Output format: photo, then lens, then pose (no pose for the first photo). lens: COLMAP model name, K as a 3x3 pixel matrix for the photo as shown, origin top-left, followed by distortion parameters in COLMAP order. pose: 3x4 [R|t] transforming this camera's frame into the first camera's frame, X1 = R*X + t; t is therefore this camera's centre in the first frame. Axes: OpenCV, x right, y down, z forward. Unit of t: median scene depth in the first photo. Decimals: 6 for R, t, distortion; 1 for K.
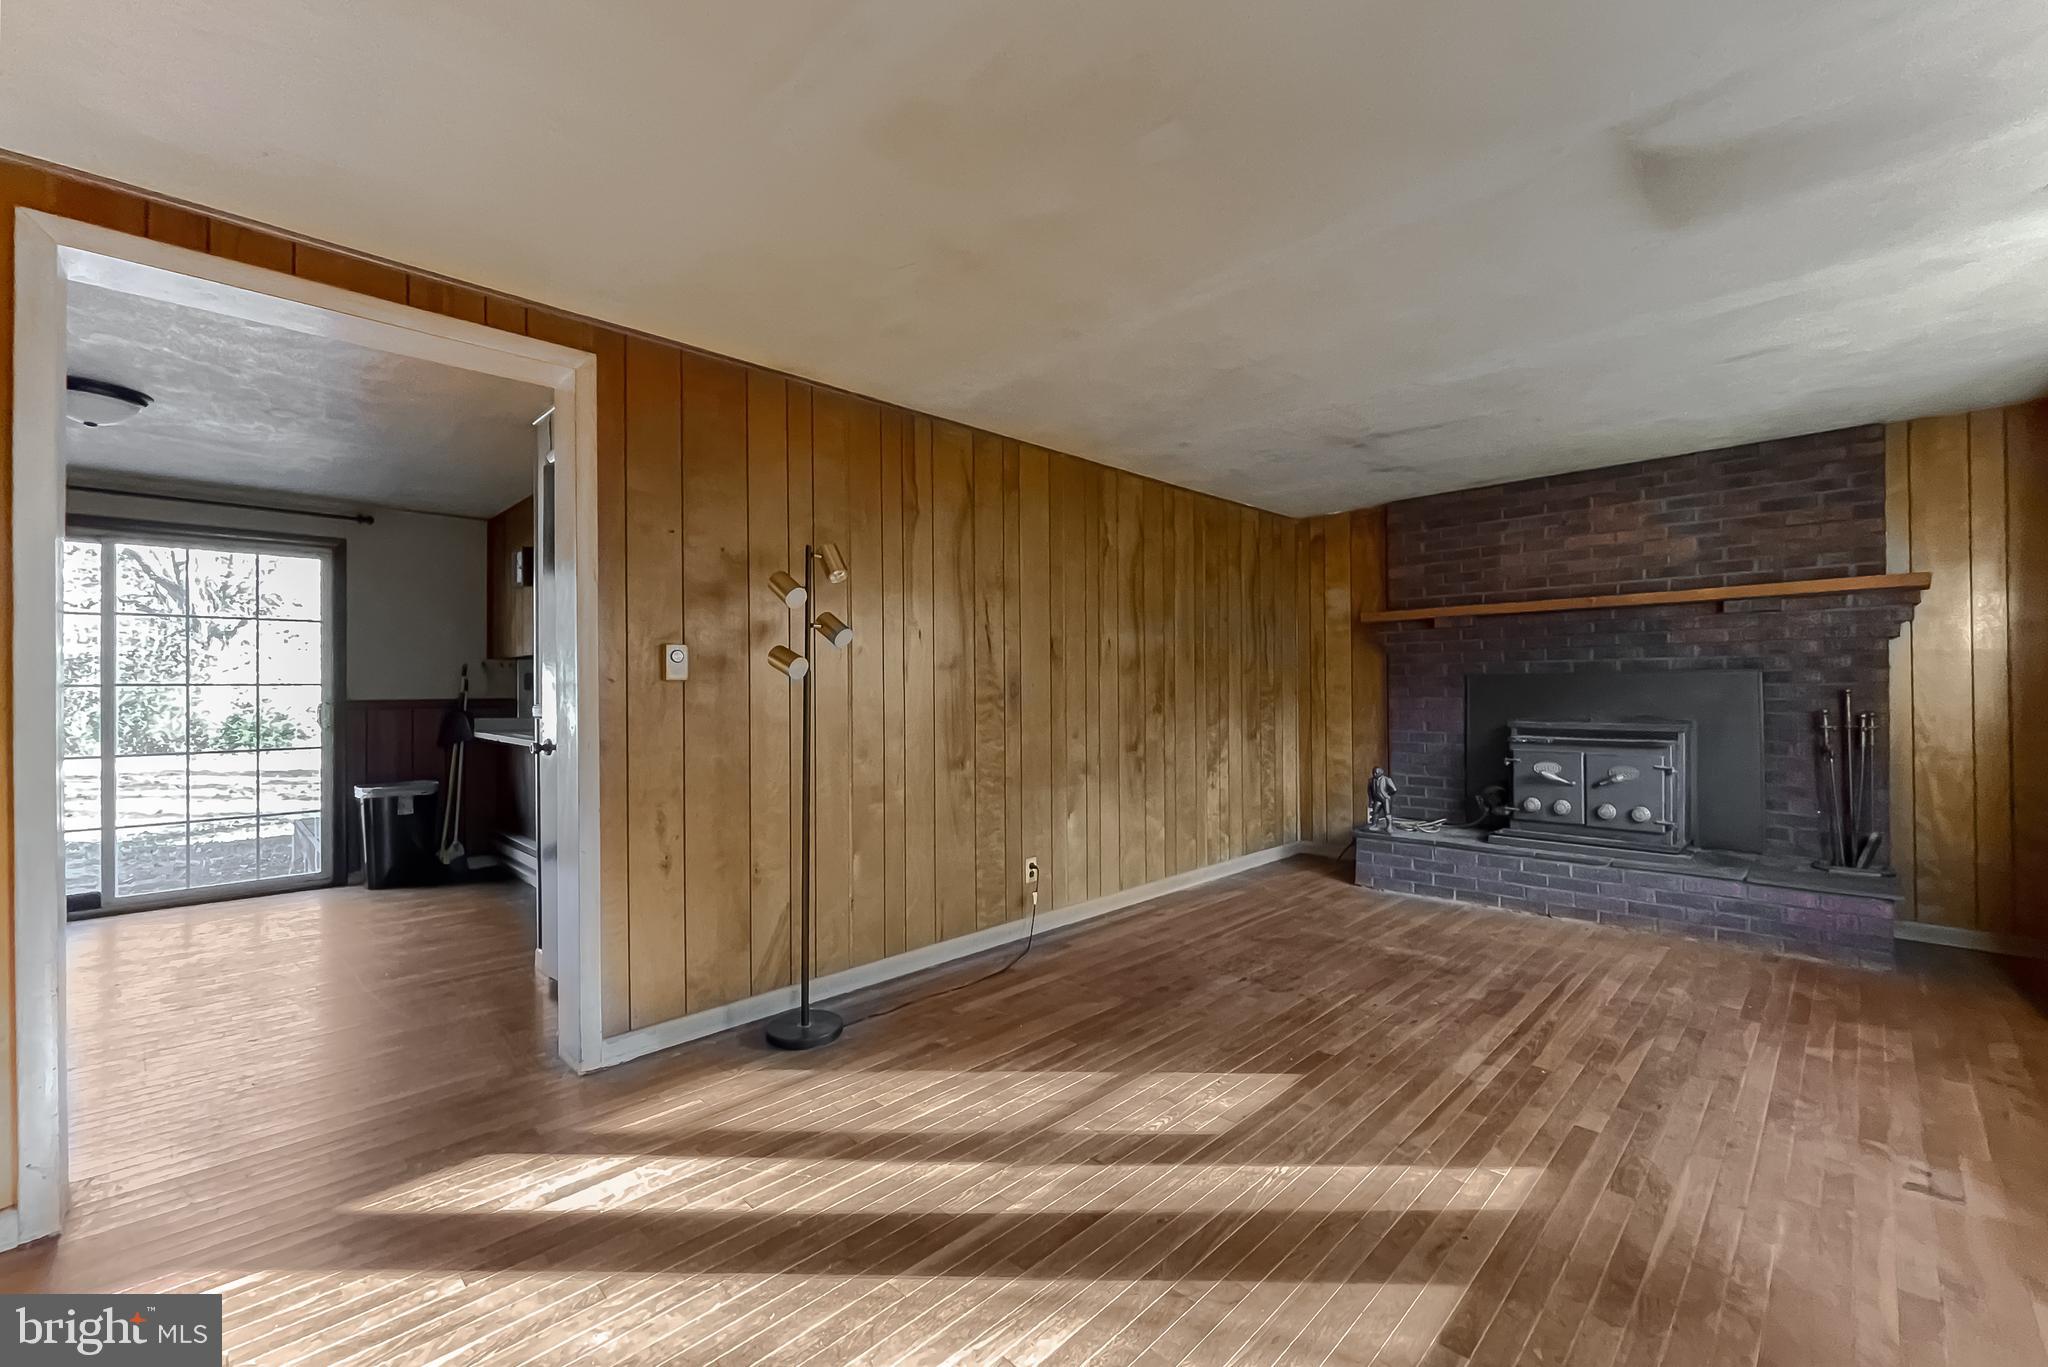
lens RADIAL K [[829.9, 0, 1024.0], [0, 829.9, 683.5], [0, 0, 1]] dist [-0.000353, 0.000357]
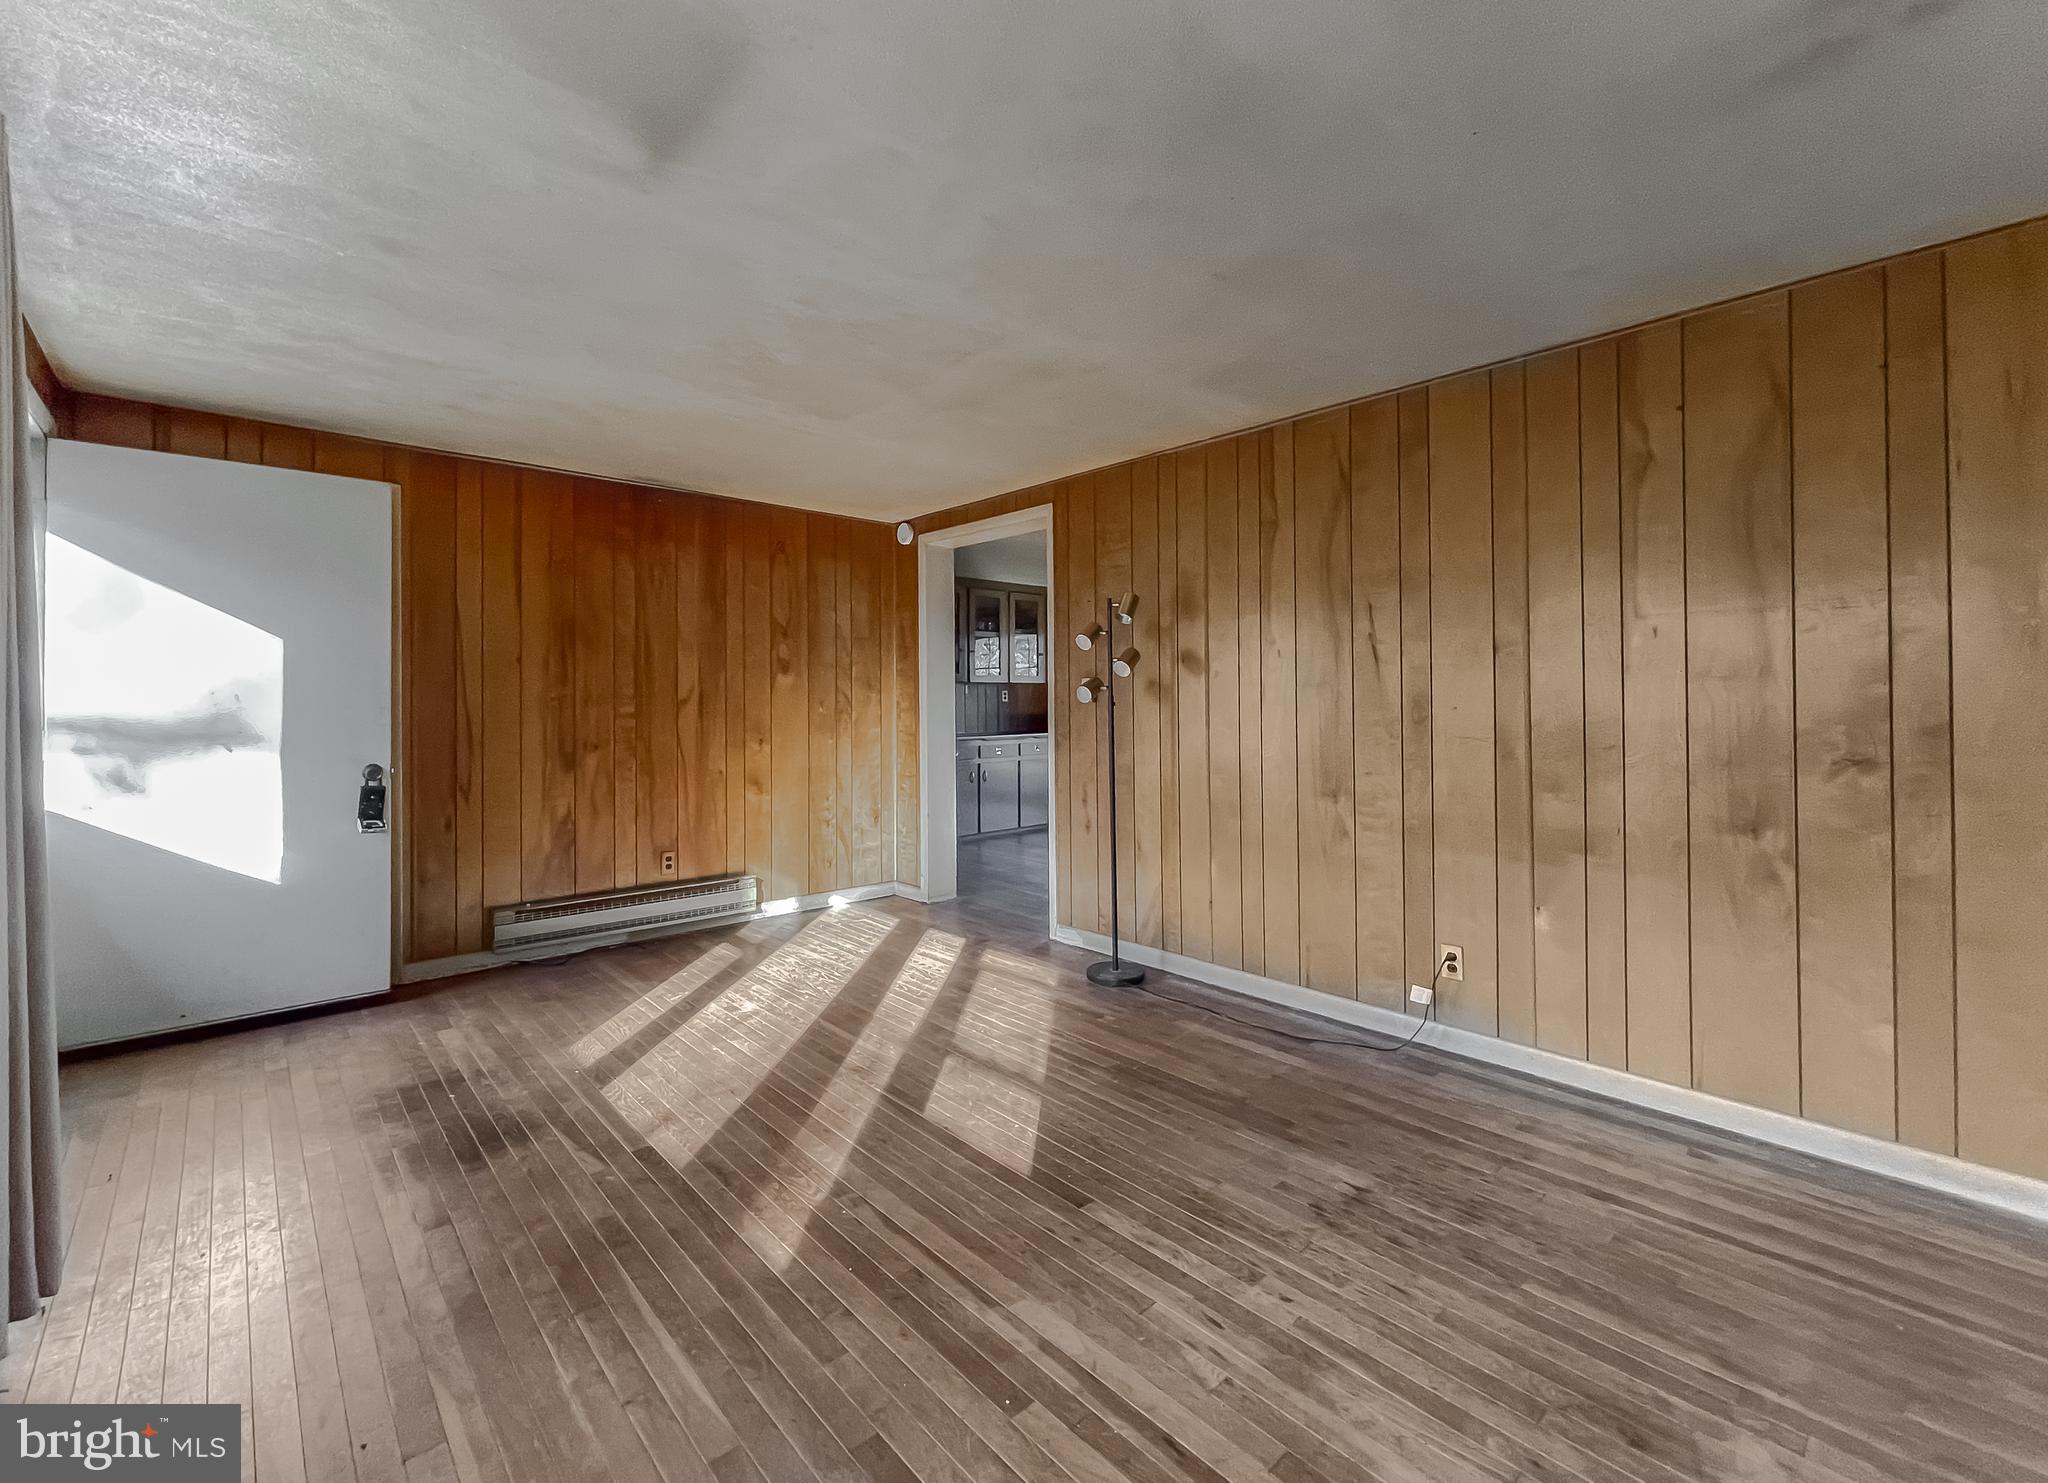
lens RADIAL K [[873.7, 0, 1047.1], [0, 873.7, 695.5], [0, 0, 1]] dist [-0.001076, -0.000043]
pose [[-0.023493, 0.003867, -0.999717, 0.788600], [0.009630, 0.999947, 0.003642, -0.015058], [0.999678, -0.009542, -0.023529, 0.671680]]
